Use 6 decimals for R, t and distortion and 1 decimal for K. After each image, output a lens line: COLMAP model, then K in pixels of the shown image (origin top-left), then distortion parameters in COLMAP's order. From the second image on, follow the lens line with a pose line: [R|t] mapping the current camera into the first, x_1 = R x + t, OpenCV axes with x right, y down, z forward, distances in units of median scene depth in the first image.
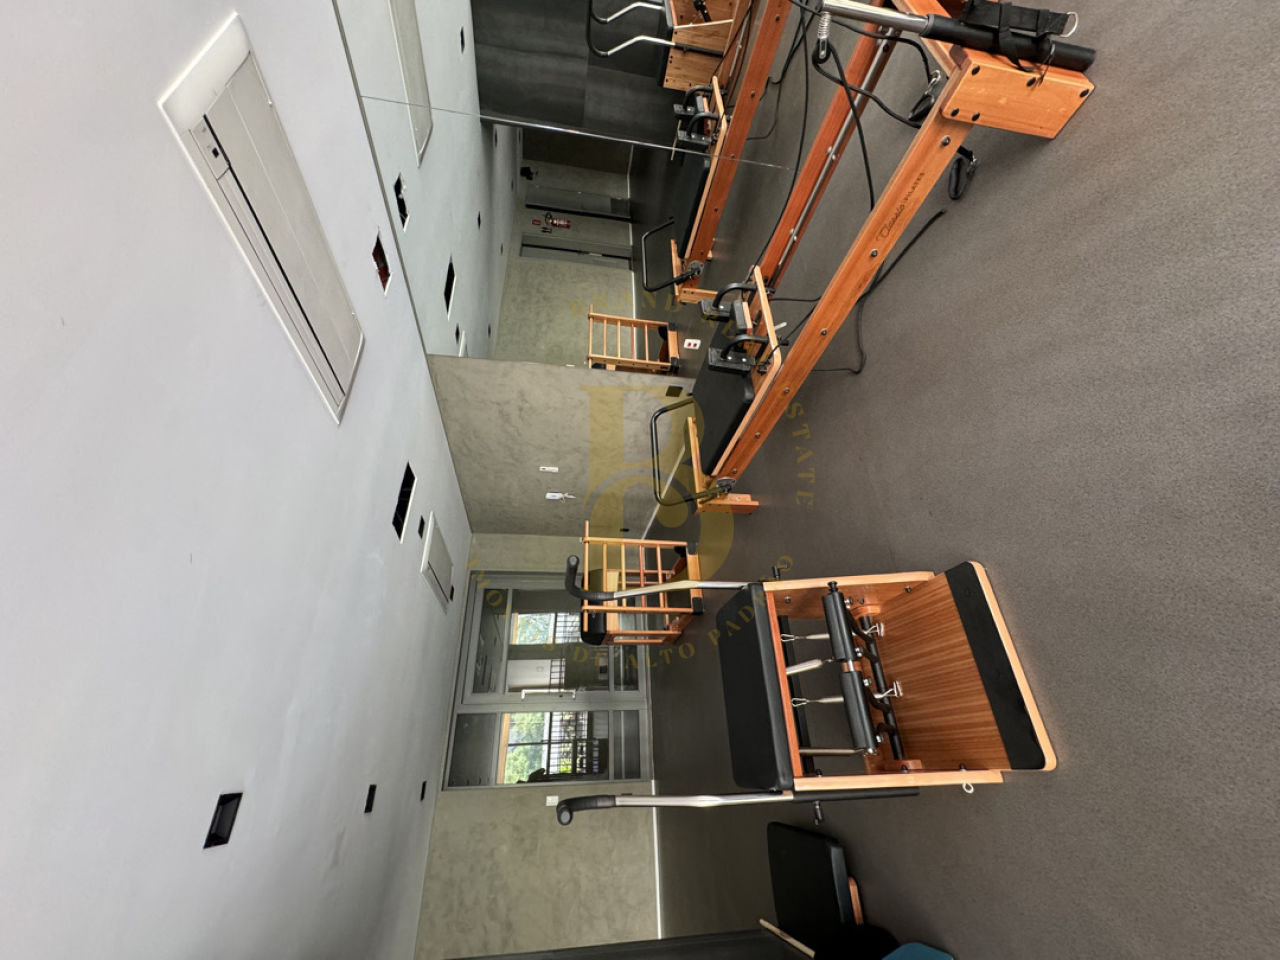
lens RADIAL K [[513.9, 0, 638.6], [0, 513.9, 476.8], [0, 0, 1]] dist [-0.003225, -0.000165]
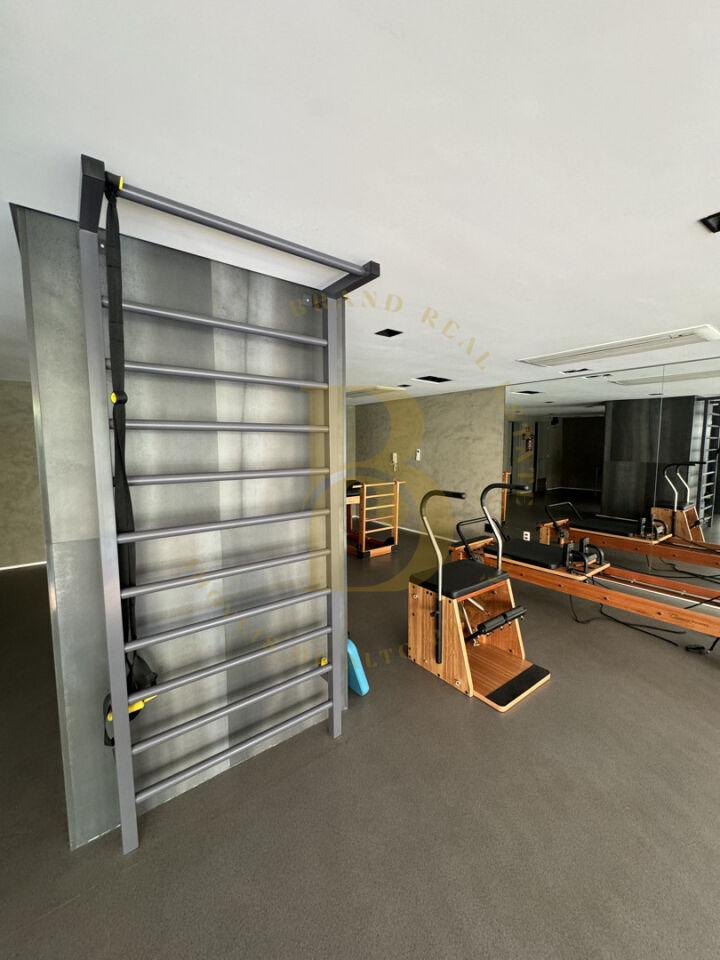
lens RADIAL K [[385.4, 0, 358.3], [0, 385.4, 479.8], [0, 0, 1]] dist [-0.003225, -0.000165]
pose [[0.081262, 0.994663, -0.063582, -0.046983], [-0.989160, 0.072655, -0.127607, 0.442938], [-0.122306, 0.073262, 0.989785, -0.221453]]
